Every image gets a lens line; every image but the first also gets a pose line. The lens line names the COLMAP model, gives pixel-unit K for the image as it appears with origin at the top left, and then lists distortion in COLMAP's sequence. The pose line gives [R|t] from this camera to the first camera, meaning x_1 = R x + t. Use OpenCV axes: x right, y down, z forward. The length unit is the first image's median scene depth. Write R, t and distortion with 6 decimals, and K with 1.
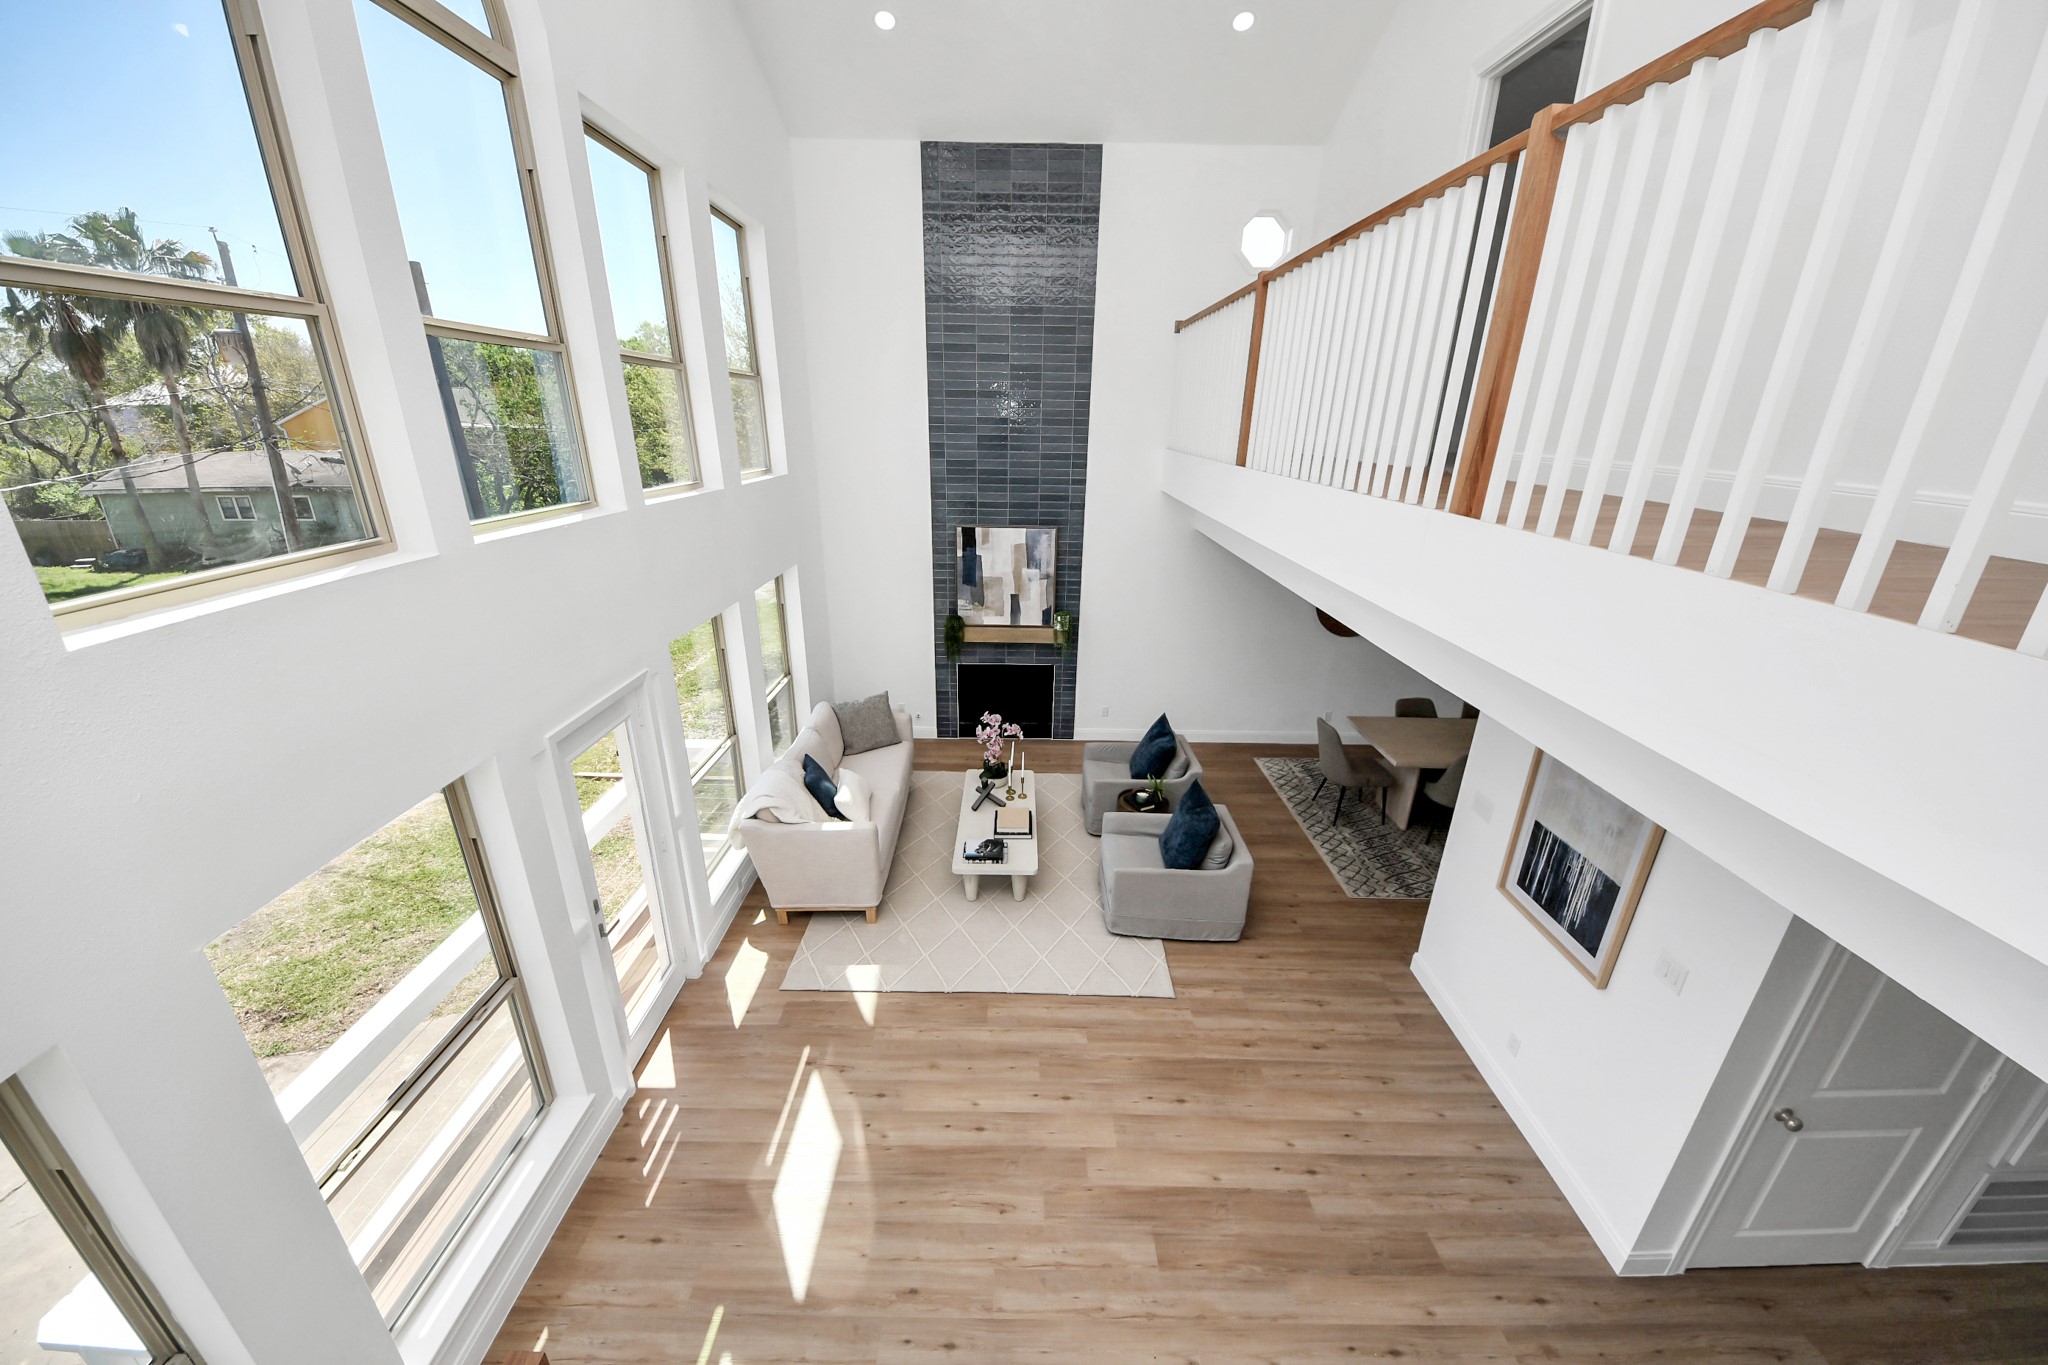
lens RADIAL K [[719.9, 0, 1018.8], [0, 719.9, 692.1], [0, 0, 1]] dist [0.025806, -0.015472]
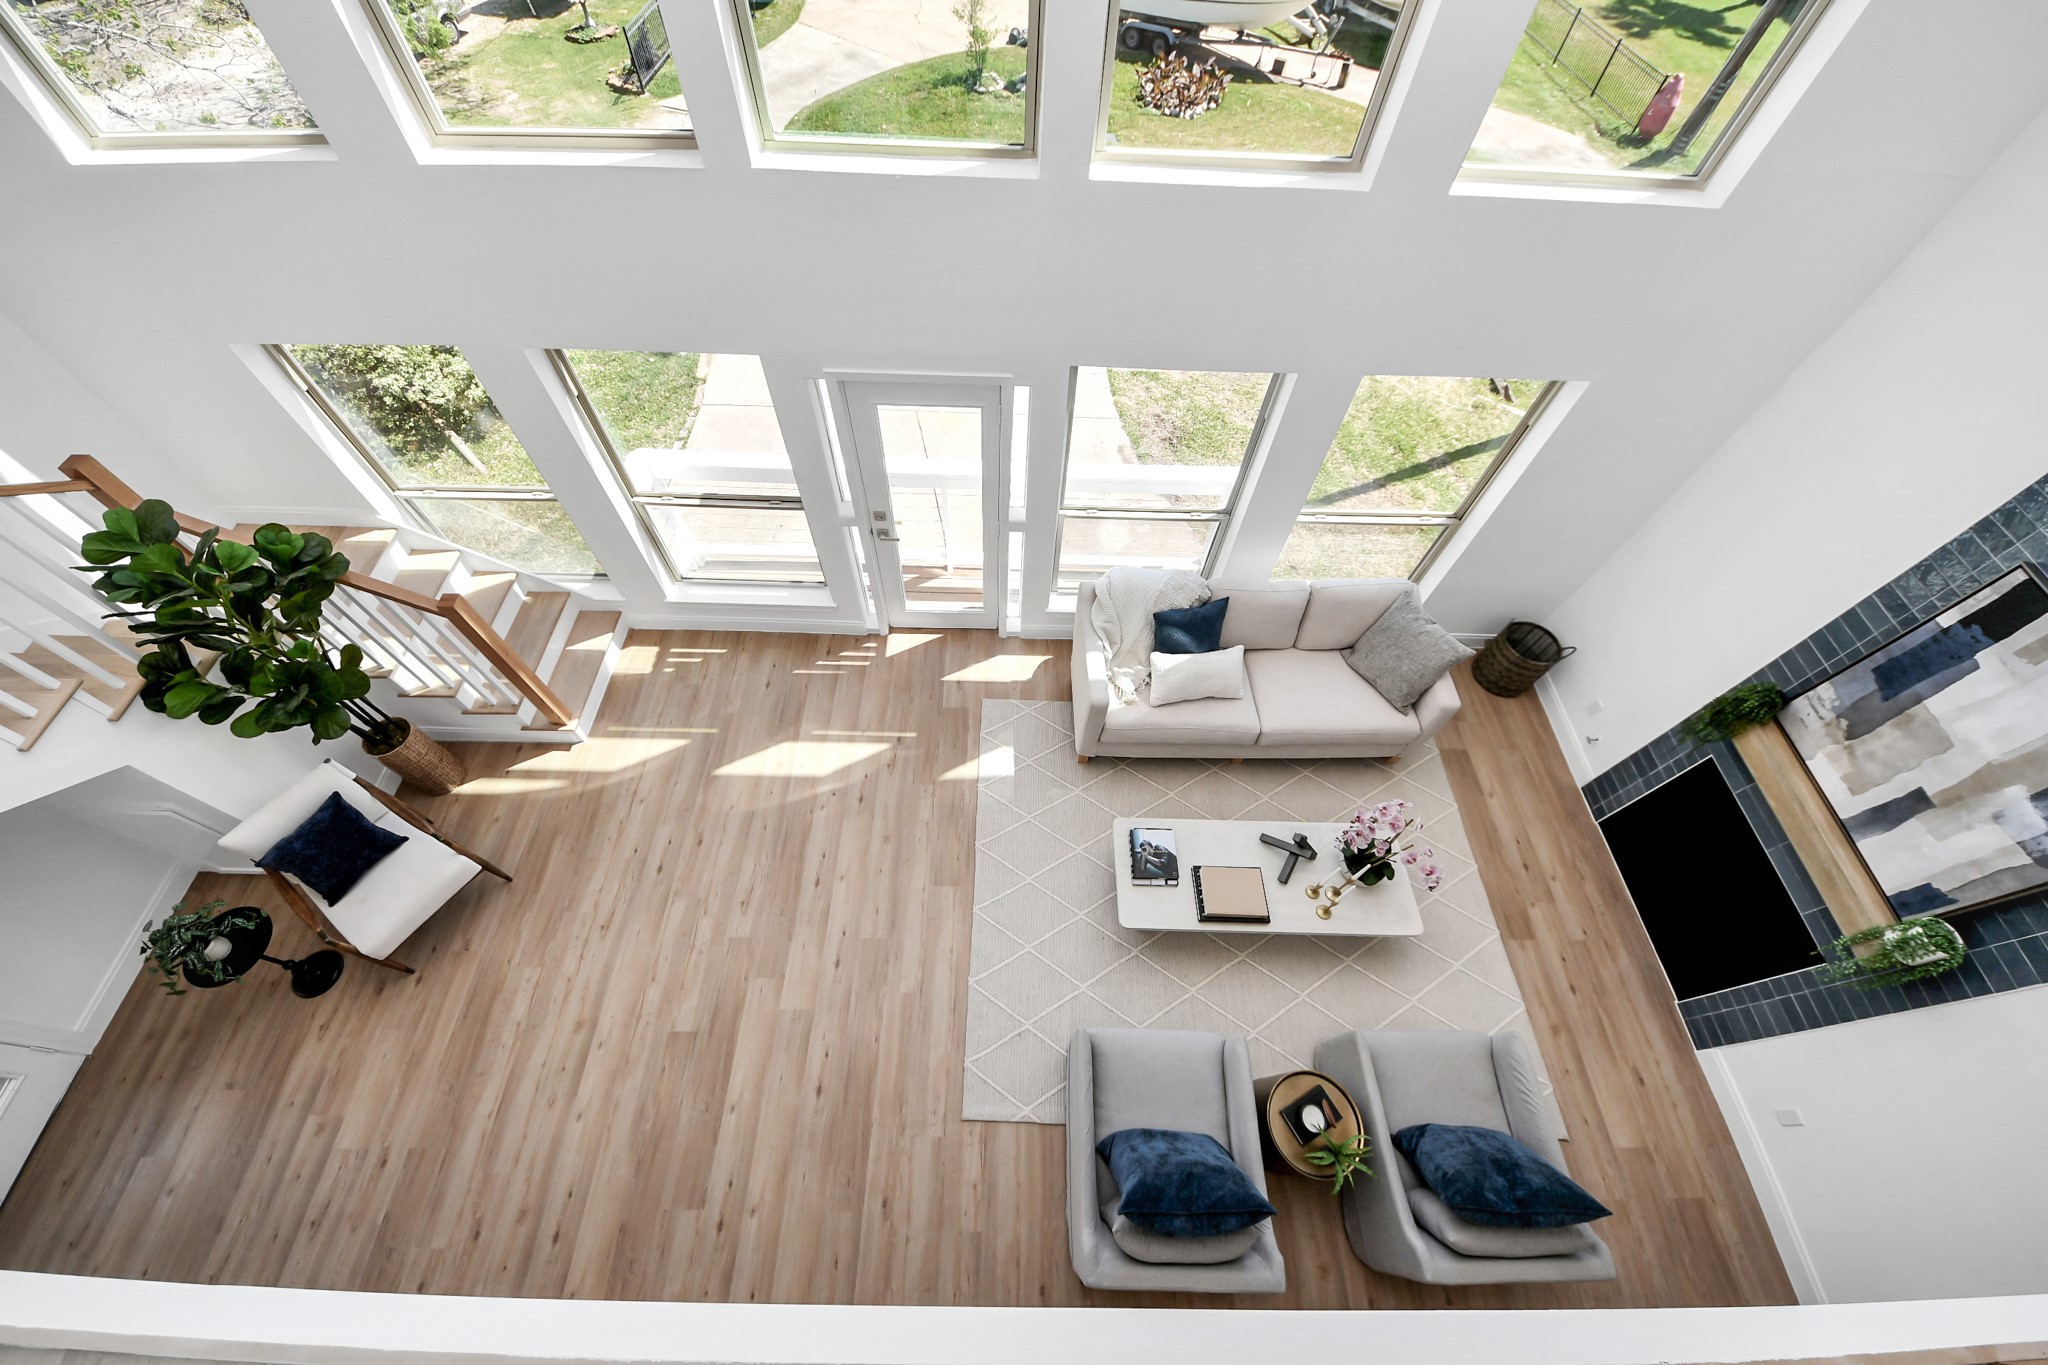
lens RADIAL K [[719.9, 0, 1018.8], [0, 719.9, 692.1], [0, 0, 1]] dist [0.025806, -0.015472]
pose [[-0.008997, 0.827475, -0.561431, 0.166934], [-0.378981, 0.516747, 0.767689, -0.275819], [0.925361, 0.219679, 0.308948, 0.432349]]
